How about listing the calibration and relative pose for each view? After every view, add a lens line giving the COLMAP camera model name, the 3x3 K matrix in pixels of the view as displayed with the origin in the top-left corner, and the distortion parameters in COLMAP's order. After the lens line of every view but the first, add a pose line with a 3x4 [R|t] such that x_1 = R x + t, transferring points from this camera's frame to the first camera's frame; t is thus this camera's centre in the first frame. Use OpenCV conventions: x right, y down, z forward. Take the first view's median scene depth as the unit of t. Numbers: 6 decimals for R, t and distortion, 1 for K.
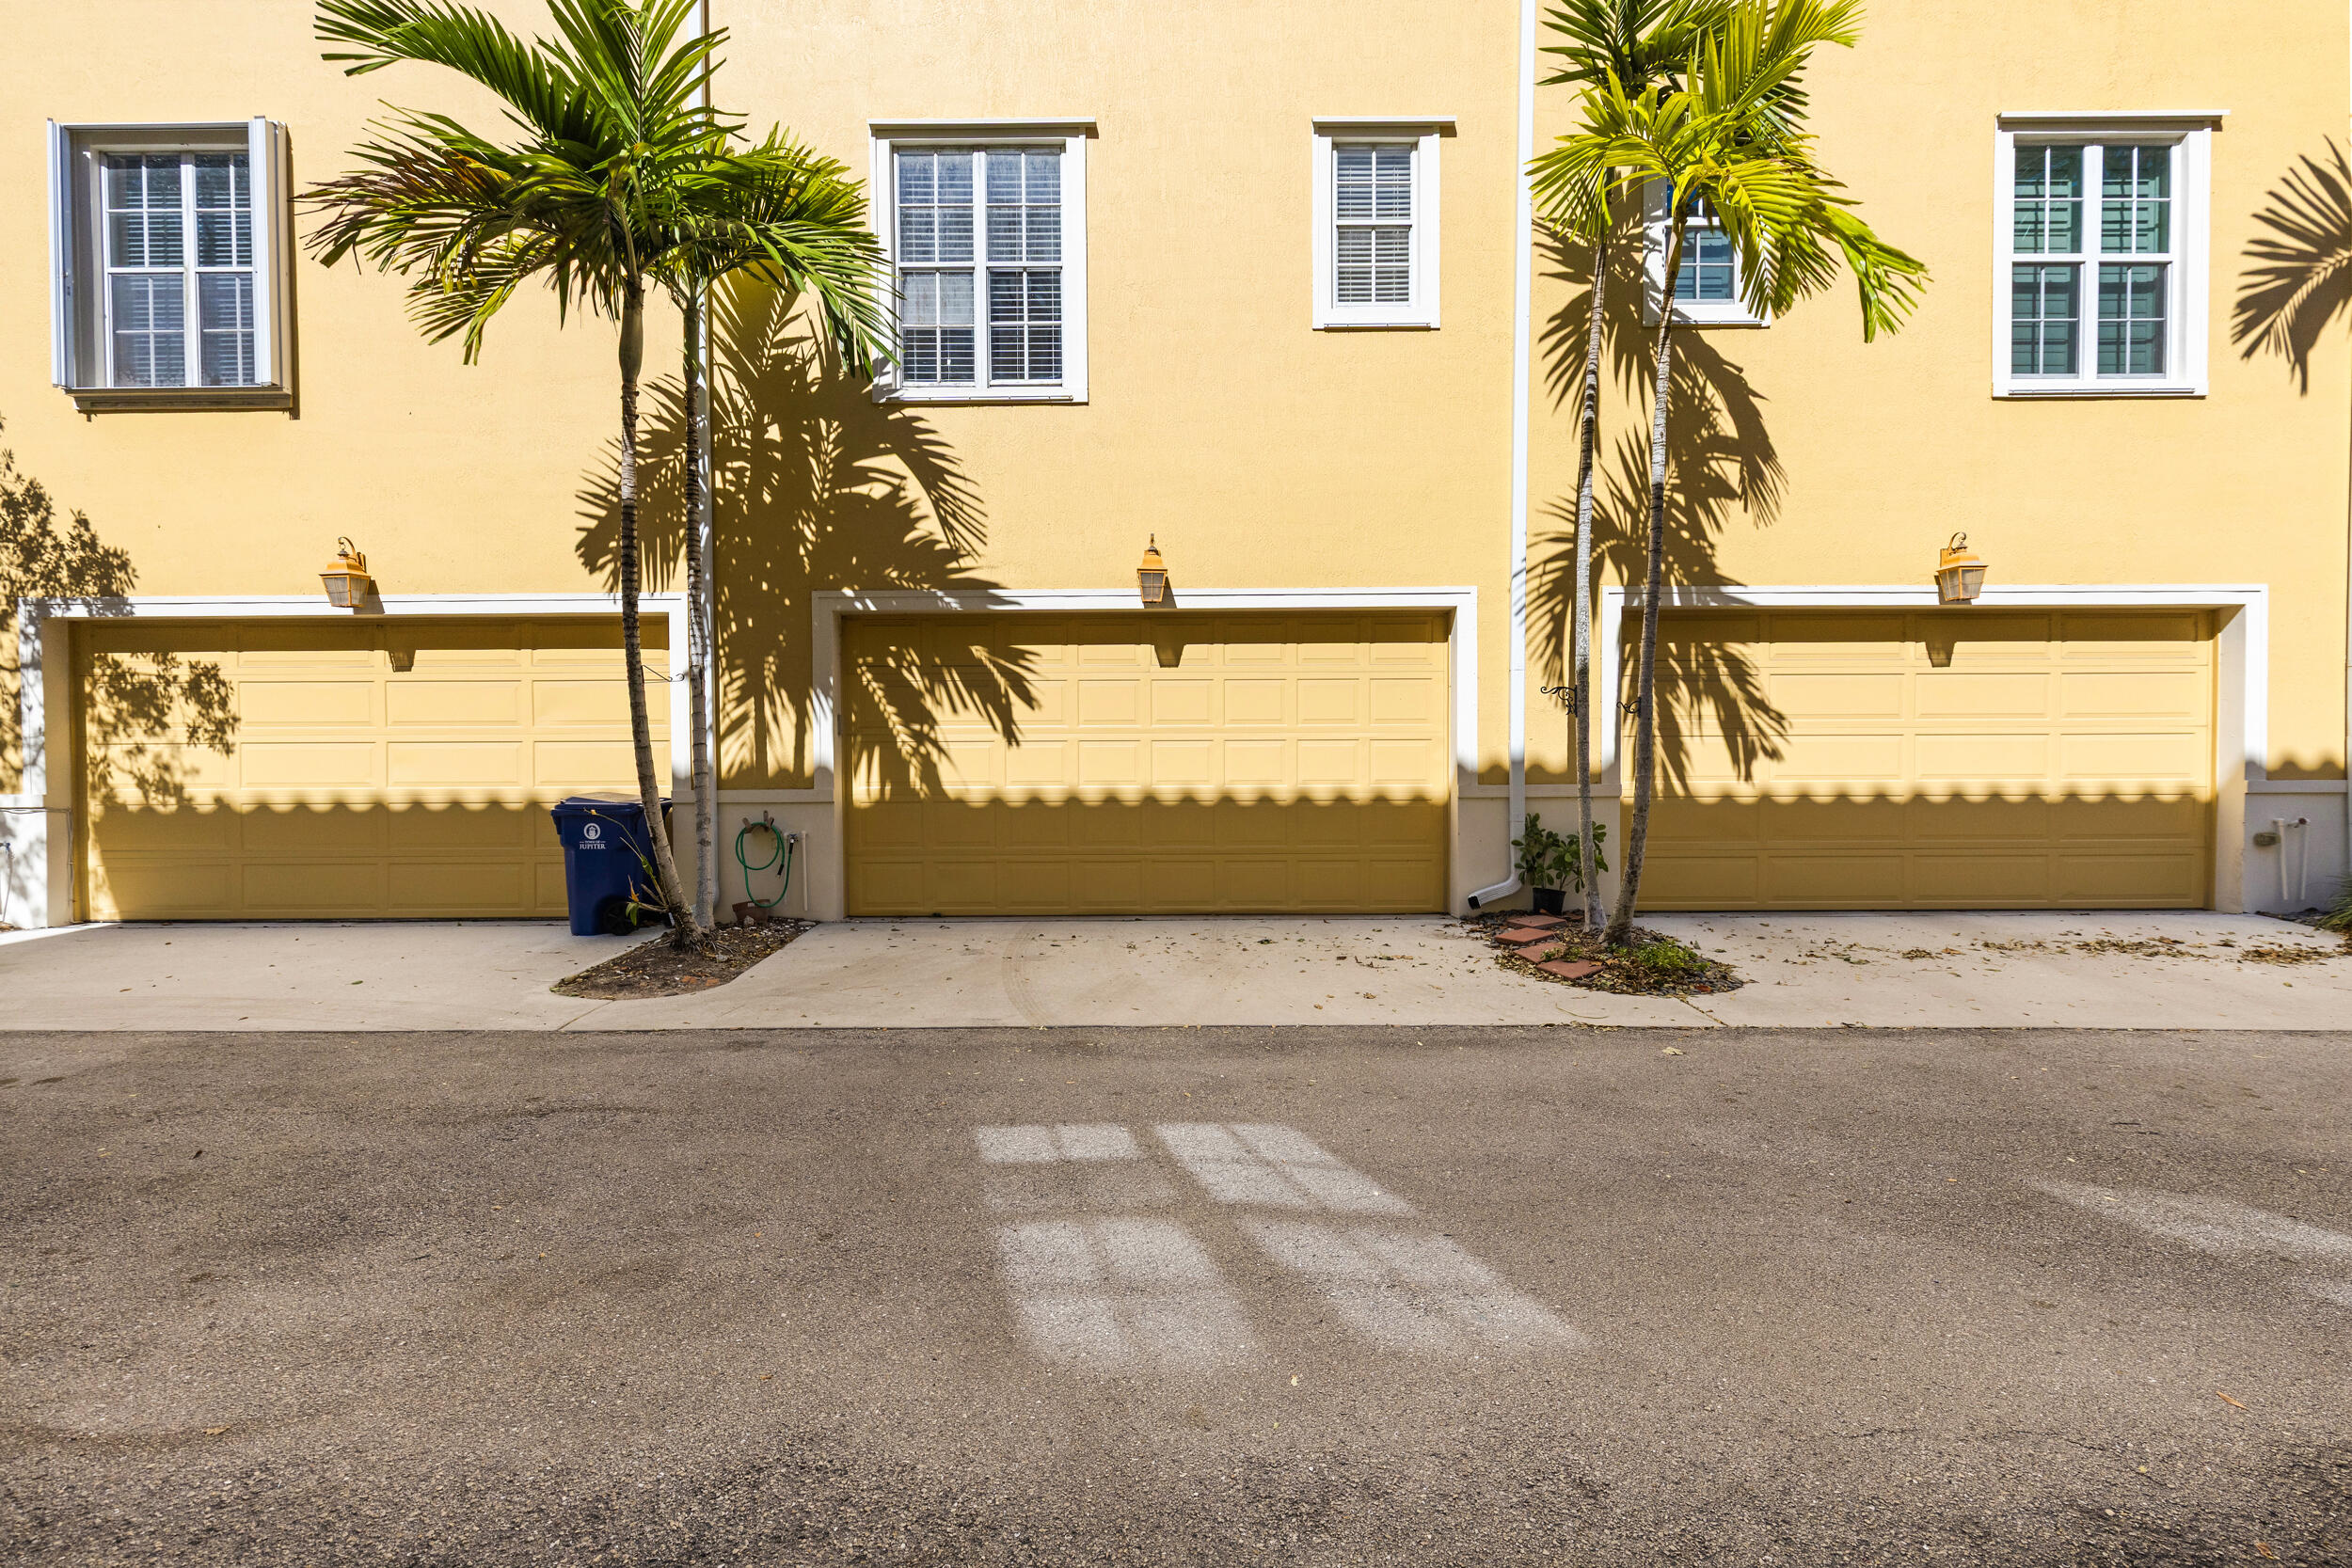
lens RADIAL K [[818.2, 0, 1176.2], [0, 818.2, 790.9], [0, 0, 1]] dist [-0.000400, -0.000065]
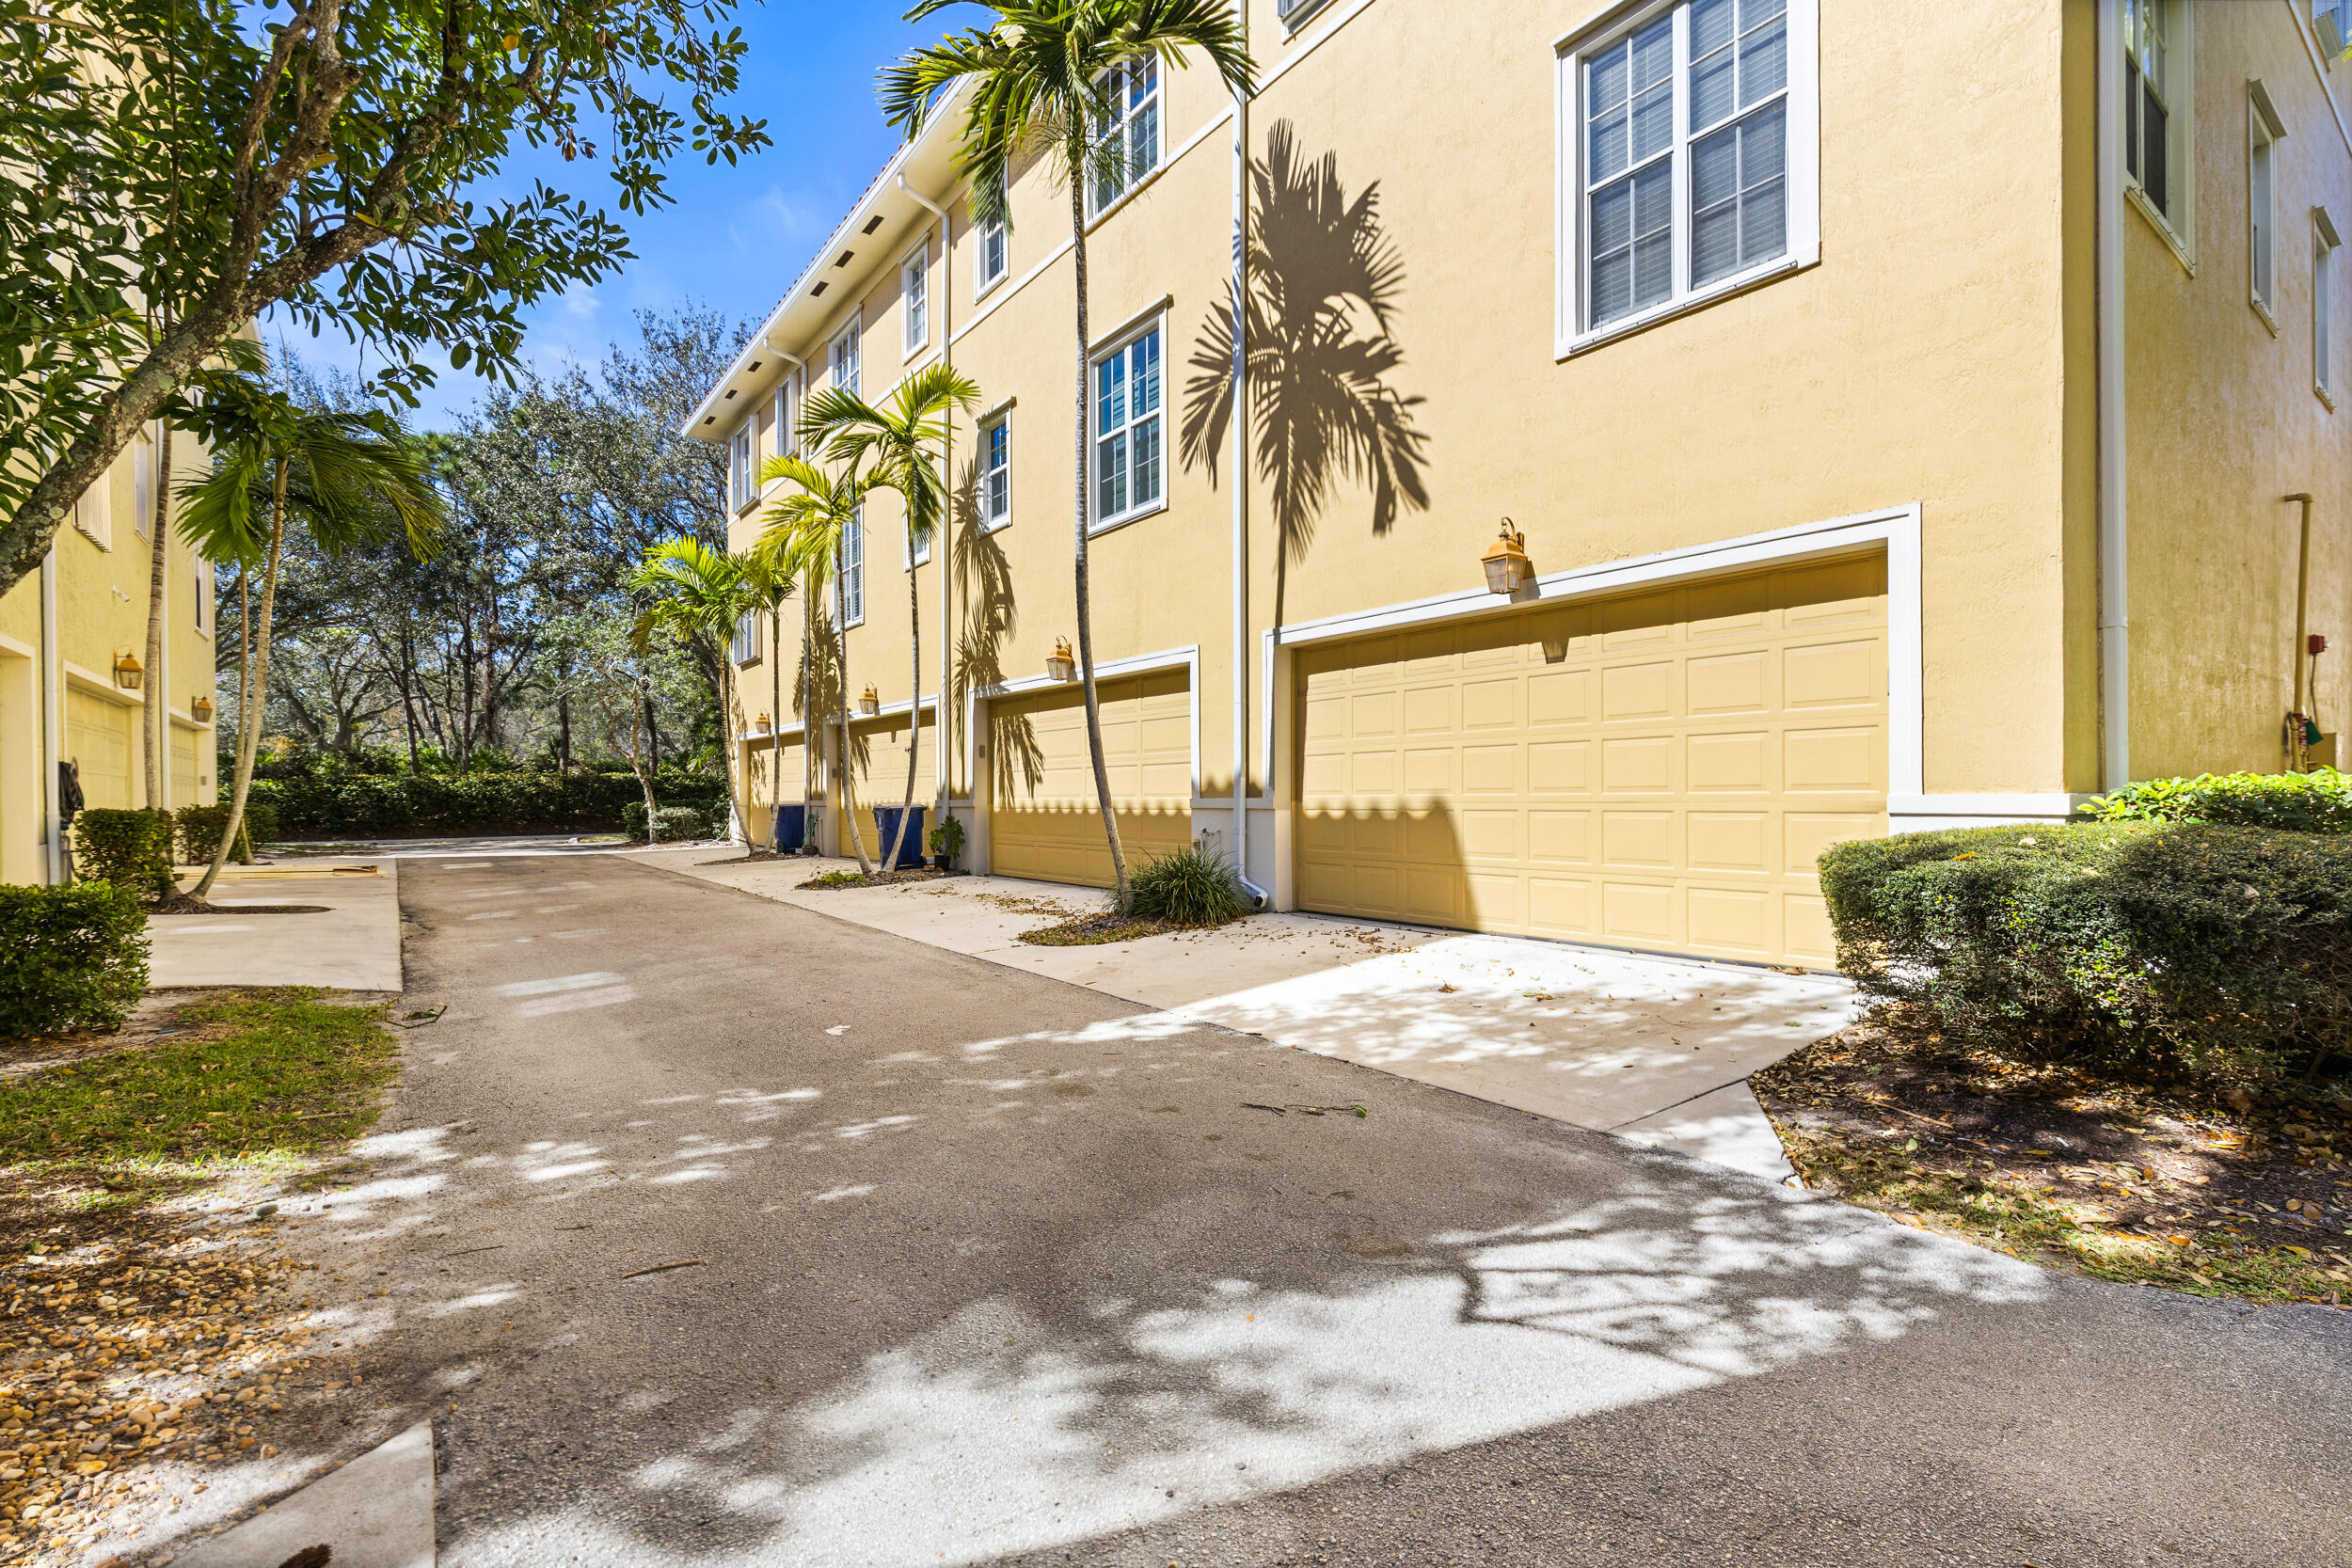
lens RADIAL K [[1062.8, 0, 1176.1], [0, 1062.8, 790.6], [0, 0, 1]] dist [0.003328, 0.000143]
pose [[0.592519, -0.001680, -0.805555, 2.545164], [-0.007859, 0.999938, -0.007866, -0.011870], [0.805518, 0.010991, 0.592469, -0.006117]]
